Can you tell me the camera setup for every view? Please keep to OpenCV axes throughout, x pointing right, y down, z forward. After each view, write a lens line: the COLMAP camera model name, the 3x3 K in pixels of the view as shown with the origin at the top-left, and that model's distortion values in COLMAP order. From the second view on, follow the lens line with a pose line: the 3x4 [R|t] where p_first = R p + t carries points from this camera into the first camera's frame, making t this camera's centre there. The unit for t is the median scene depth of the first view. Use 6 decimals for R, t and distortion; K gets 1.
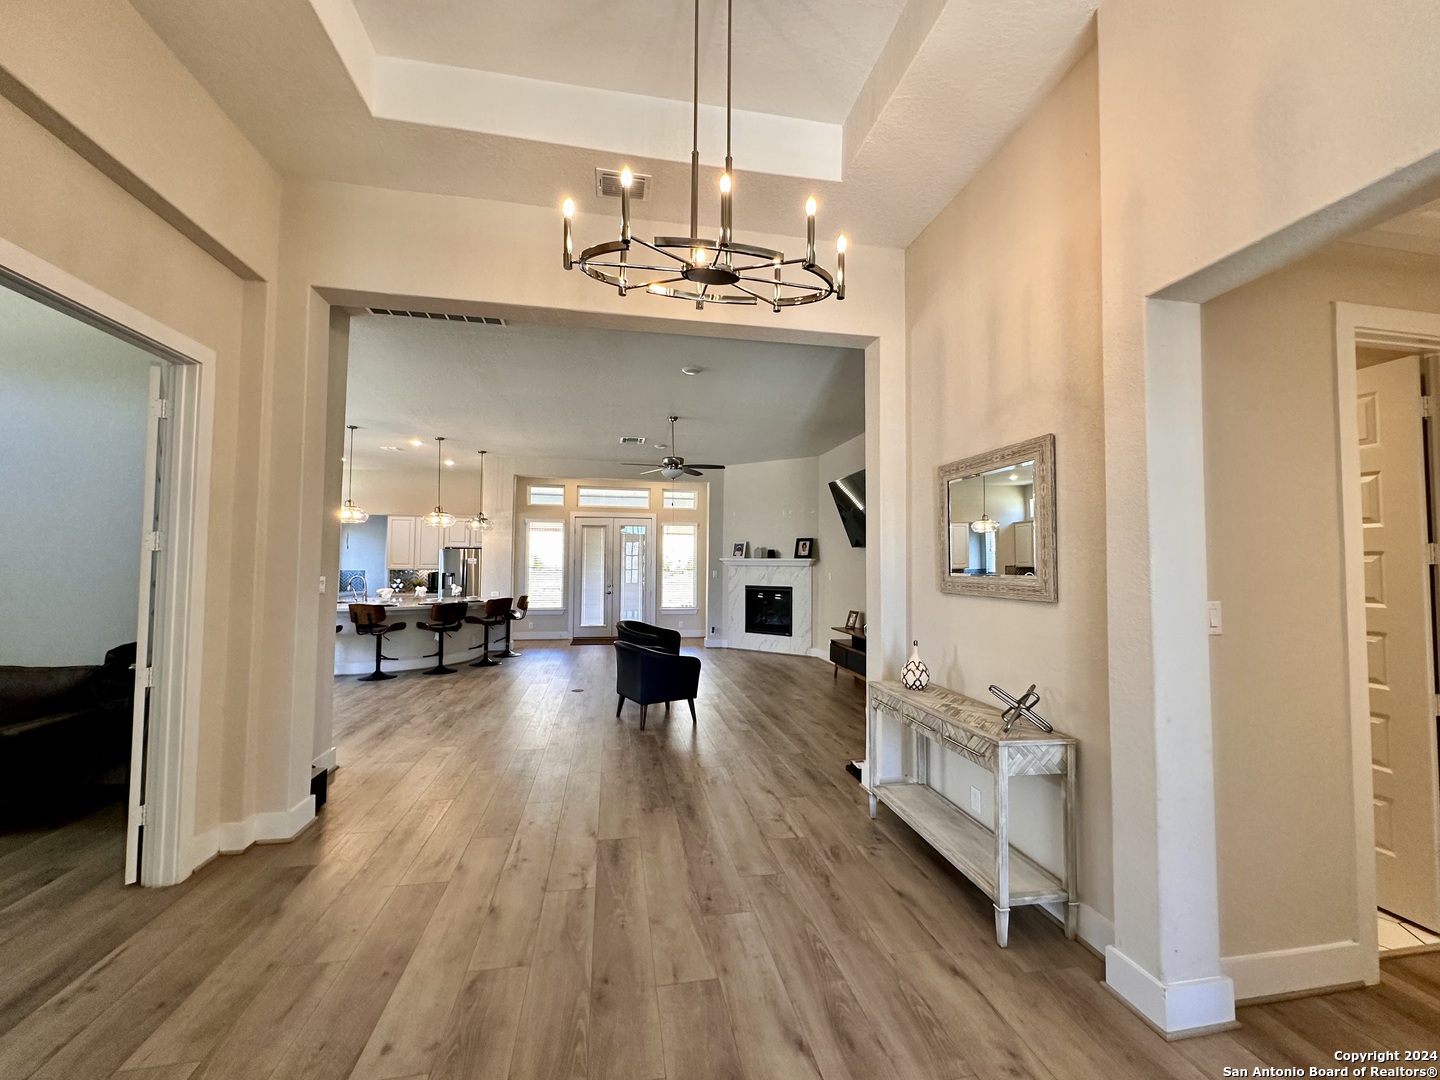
lens RADIAL K [[576.4, 0, 721.3], [0, 576.4, 540.6], [0, 0, 1]] dist [-0.002479, 0.000221]
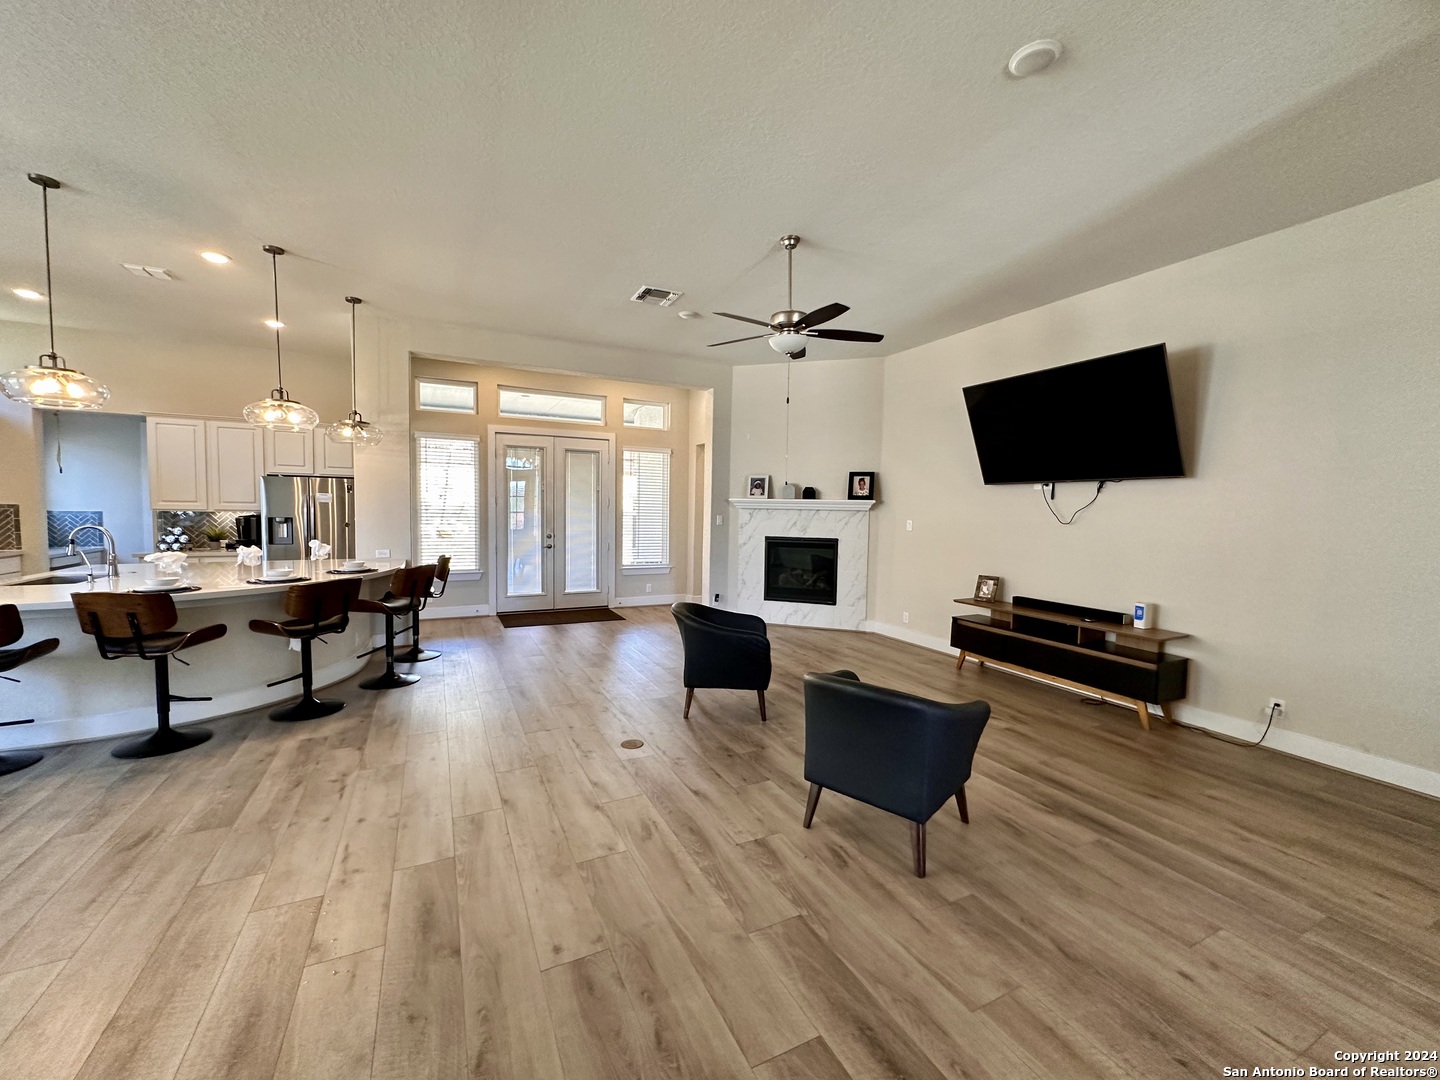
lens RADIAL K [[576.4, 0, 720.8], [0, 576.4, 540.3], [0, 0, 1]] dist [-0.002479, 0.000221]
pose [[0.962800, -0.007459, 0.270112, -0.221921], [-0.019987, 0.994915, 0.098718, 0.013545], [-0.269475, -0.100444, 0.957755, 0.346697]]
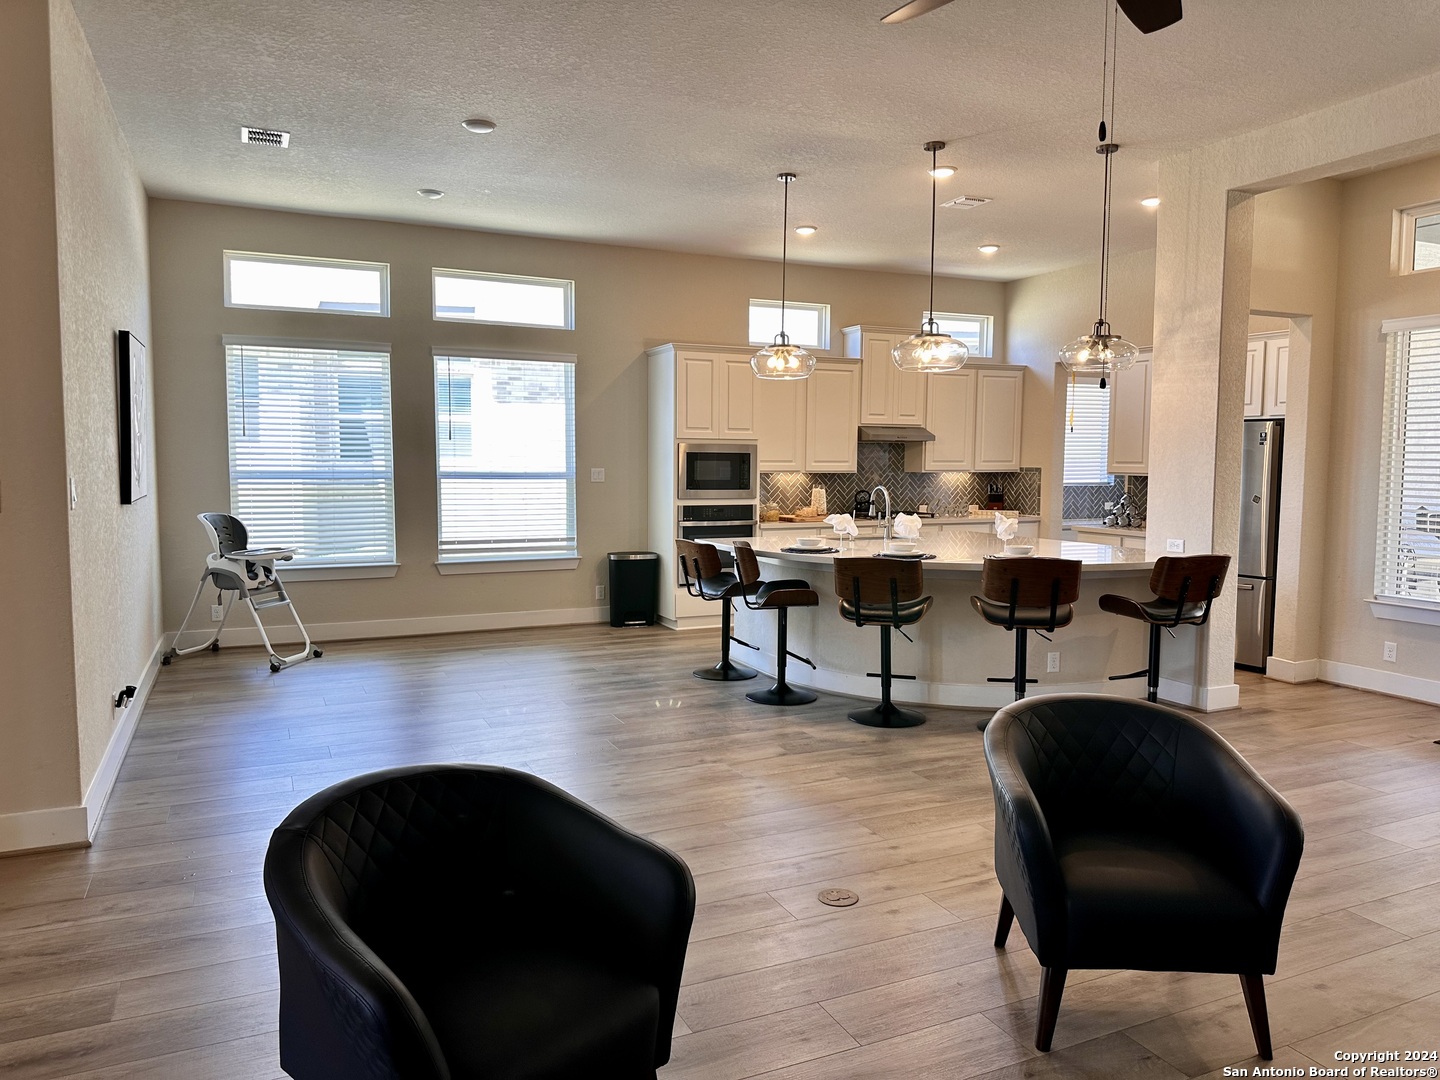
lens RADIAL K [[1011.2, 0, 724.6], [0, 1011.2, 531.1], [0, 0, 1]] dist [0.081780, -0.108402]
pose [[0.241587, 0.067122, -0.968055, 0.158107], [0.037330, 0.996224, 0.078391, 0.023979], [0.969661, -0.055075, 0.238169, 0.590840]]
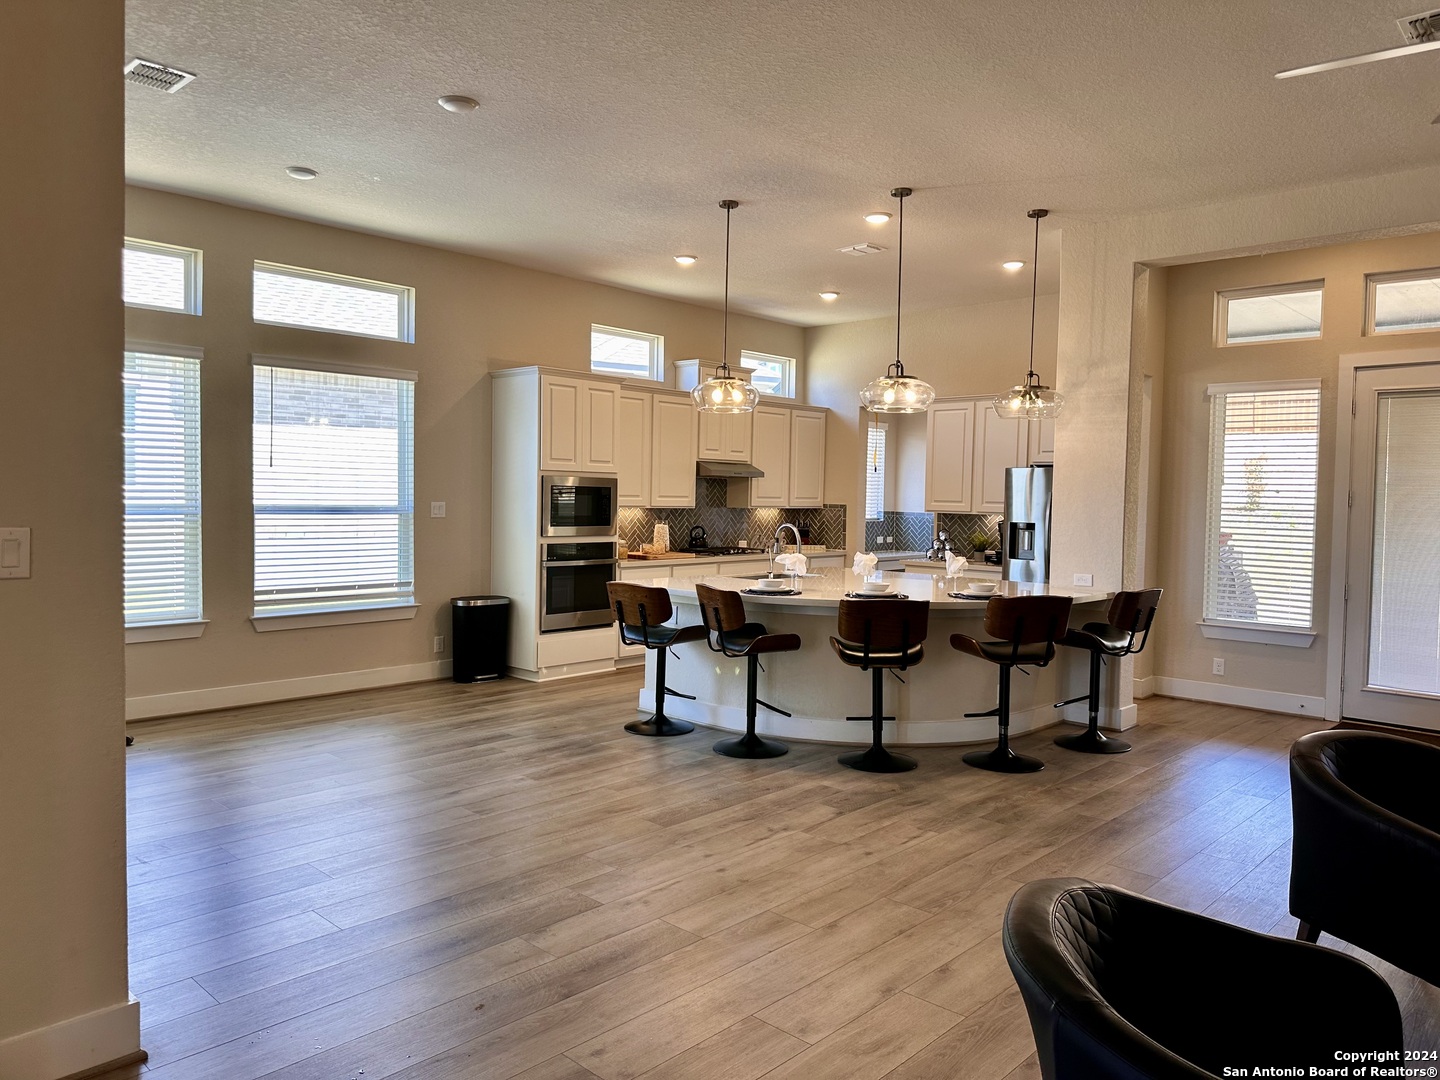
lens RADIAL K [[1011.2, 0, 724.6], [0, 1011.2, 526.9], [0, 0, 1]] dist [0.081780, -0.108402]
pose [[0.587283, 0.033158, -0.808702, 0.025078], [0.019766, 0.998275, 0.055285, 0.013976], [0.809140, -0.048453, 0.585615, 0.407448]]
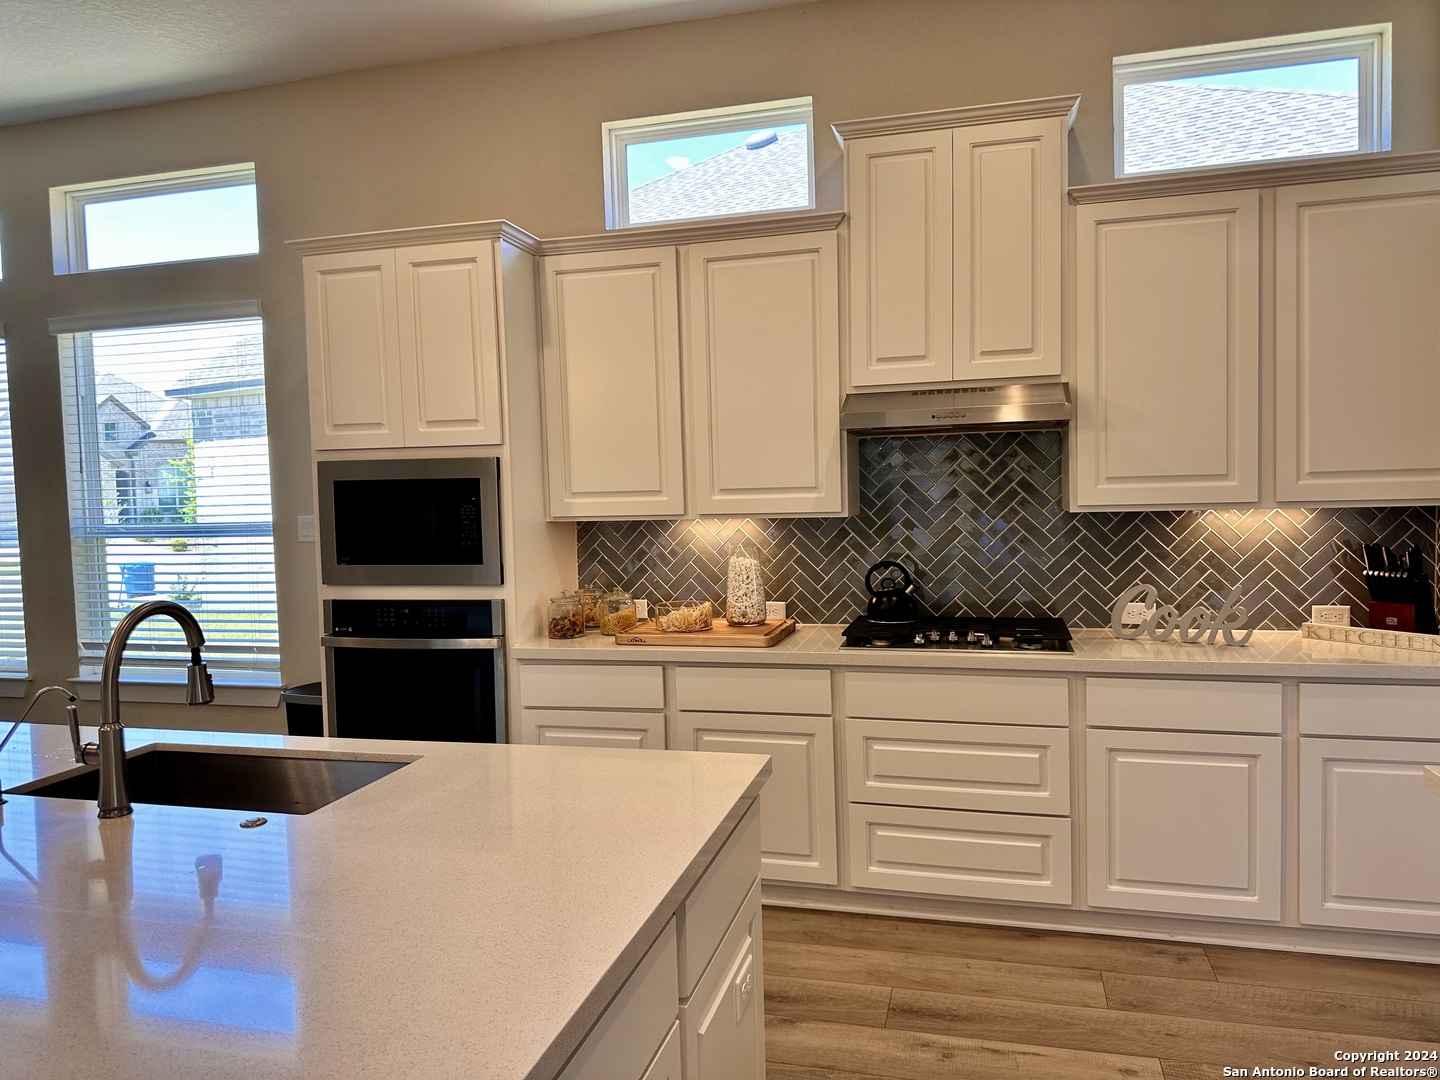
lens RADIAL K [[1011.2, 0, 715.7], [0, 1011.2, 540.8], [0, 0, 1]] dist [0.081780, -0.108402]
pose [[-0.441927, 0.055963, -0.895304, -0.425600], [0.062634, 0.997541, 0.031437, 0.043582], [0.894862, -0.042183, -0.444346, 1.091849]]
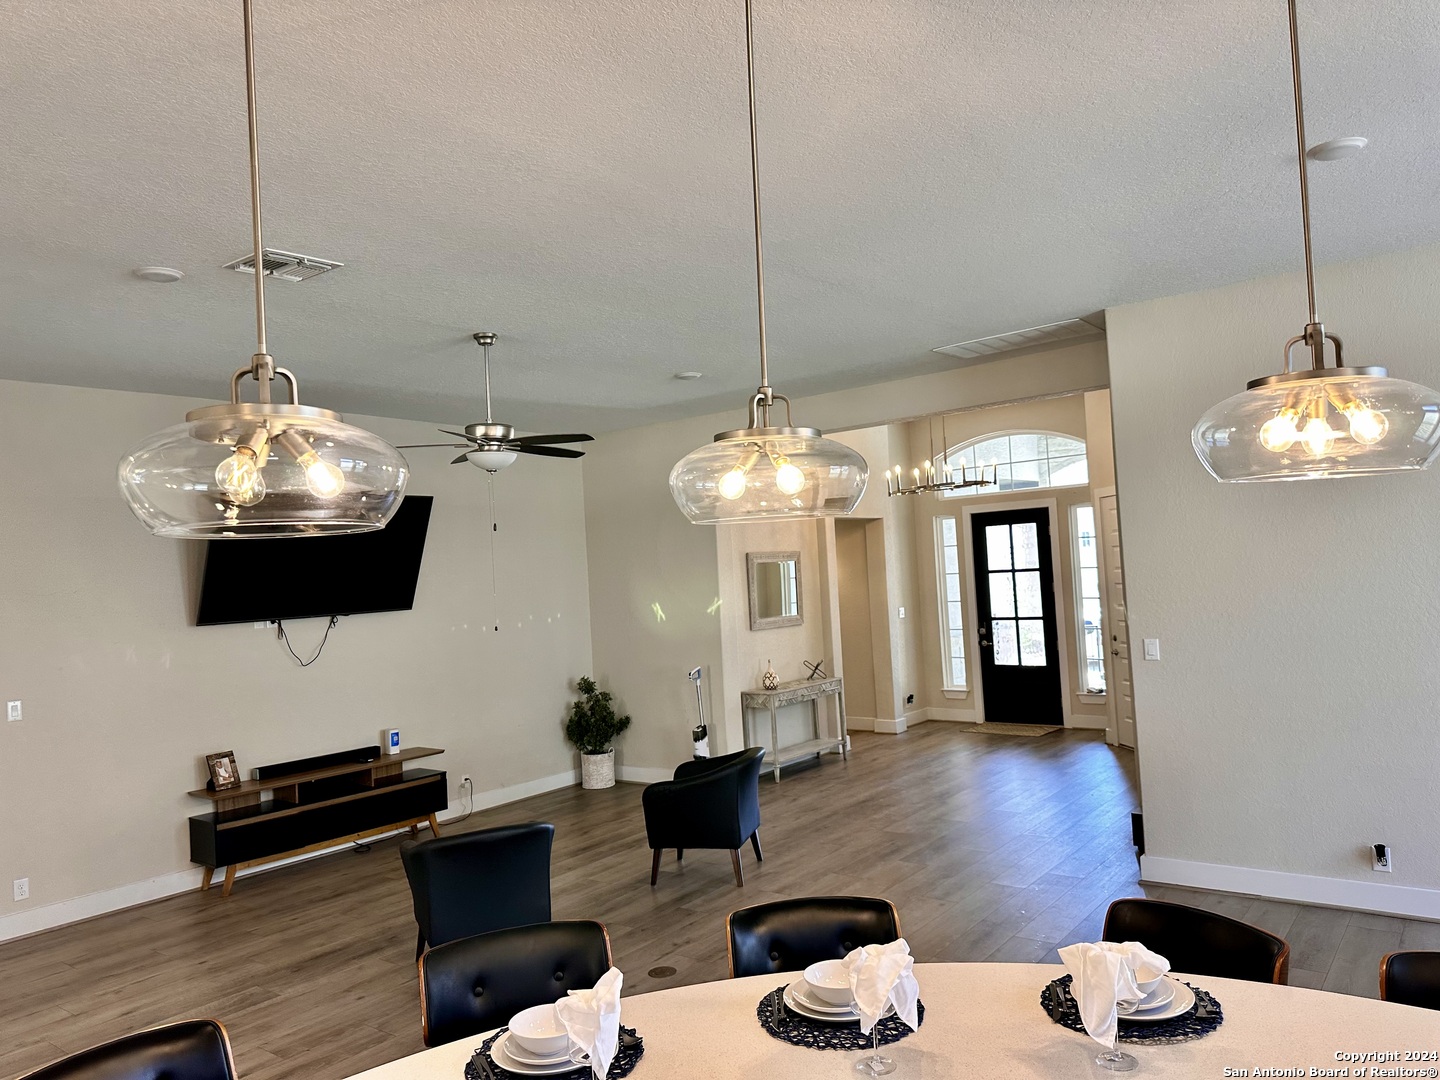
lens RADIAL K [[1011.2, 0, 727.9], [0, 1011.2, 545.9], [0, 0, 1]] dist [0.081780, -0.108402]
pose [[-0.669412, 0.047519, 0.741370, -0.591619], [0.016769, 0.998664, -0.048870, -0.004151], [-0.742702, -0.020282, -0.669315, 1.036775]]
